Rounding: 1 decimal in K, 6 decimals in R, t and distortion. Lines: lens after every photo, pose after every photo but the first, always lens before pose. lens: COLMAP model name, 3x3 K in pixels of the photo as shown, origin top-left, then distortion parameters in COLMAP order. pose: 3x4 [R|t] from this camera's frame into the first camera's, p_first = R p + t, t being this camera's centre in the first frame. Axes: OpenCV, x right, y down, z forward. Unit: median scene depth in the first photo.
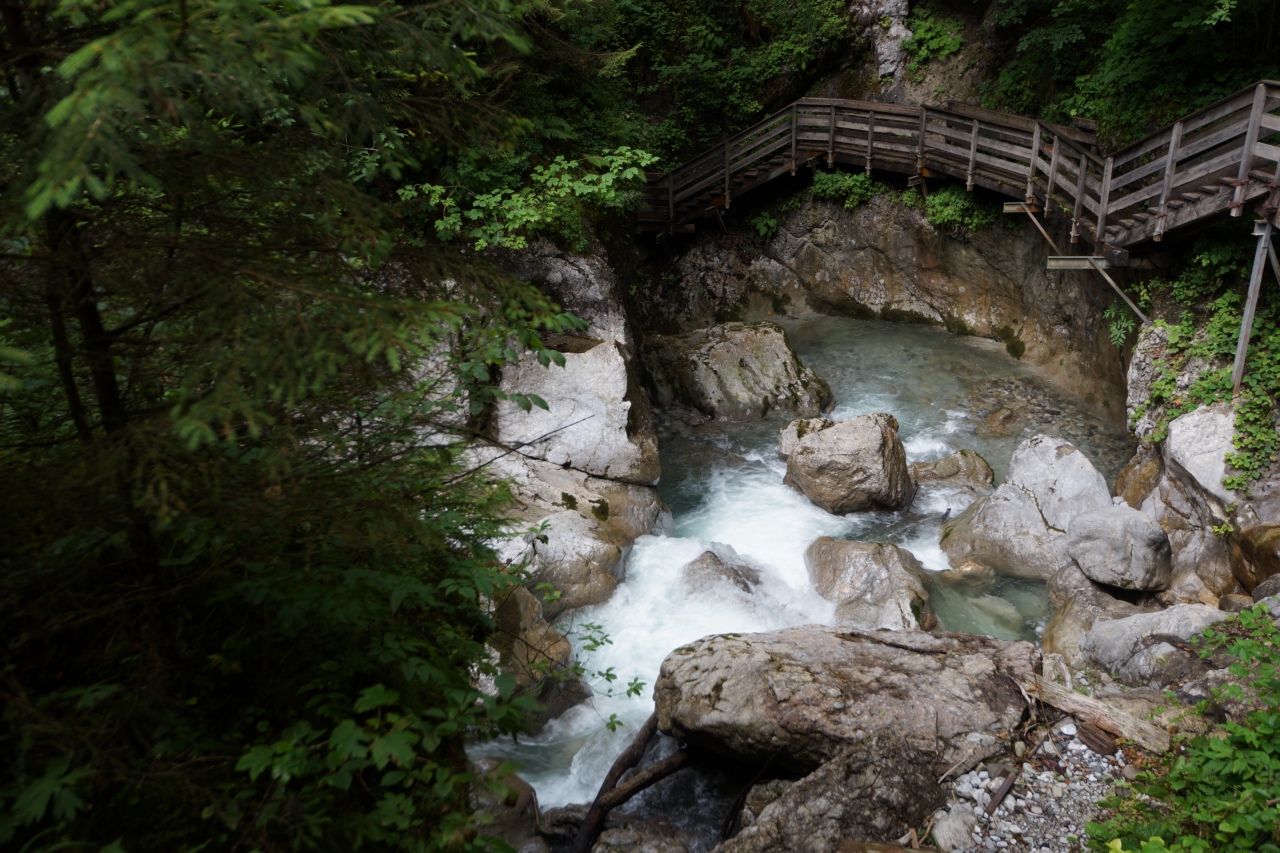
lens RADIAL K [[1090.4, 0, 639.5], [0, 1090.4, 426.8], [0, 0, 1]] dist [0.003061, -0.002594]
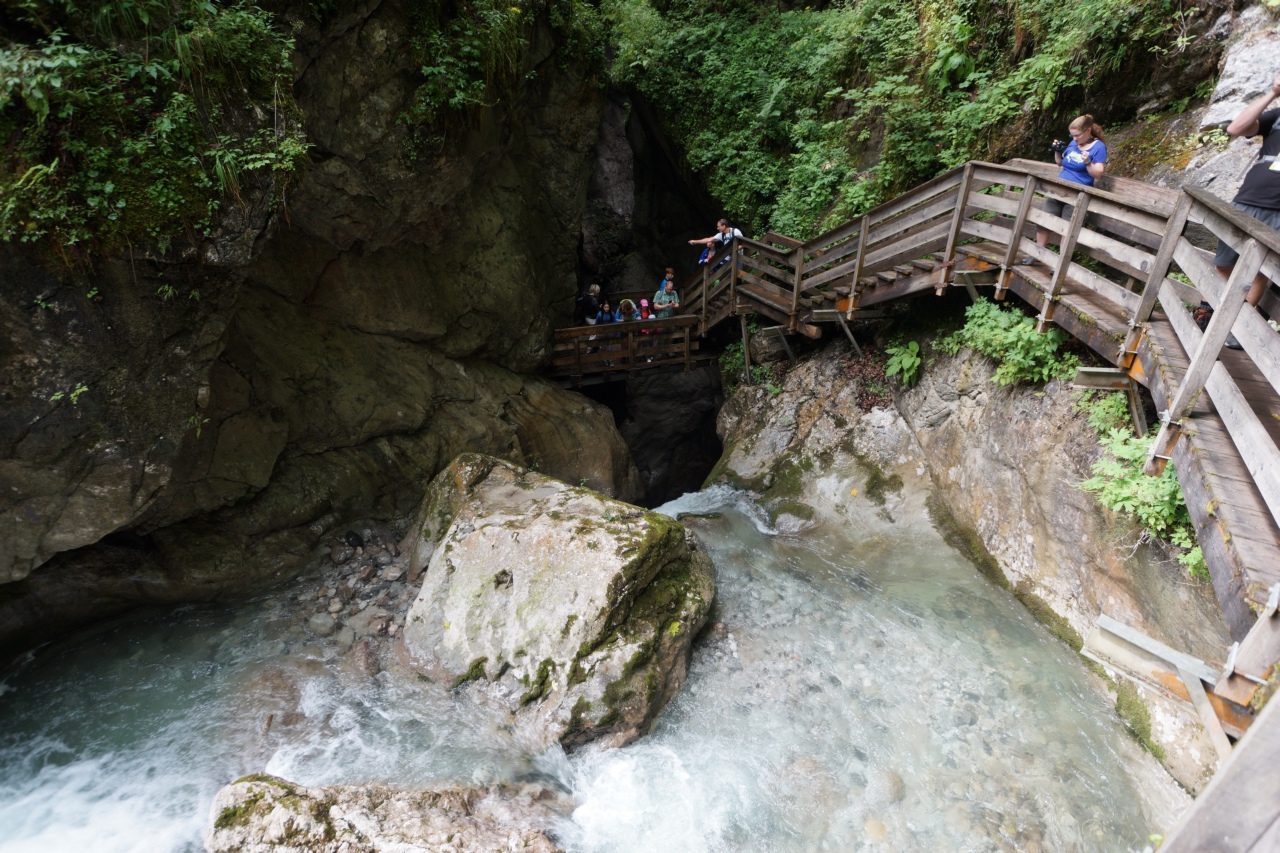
lens RADIAL K [[641.2, 0, 641.4], [0, 641.2, 426.2], [0, 0, 1]] dist [-0.005774, 0.001207]
pose [[0.693548, 0.388041, -0.606972, 0.263002], [-0.338379, 0.919280, 0.201057, -0.184659], [0.635996, 0.065944, 0.768870, 0.659411]]
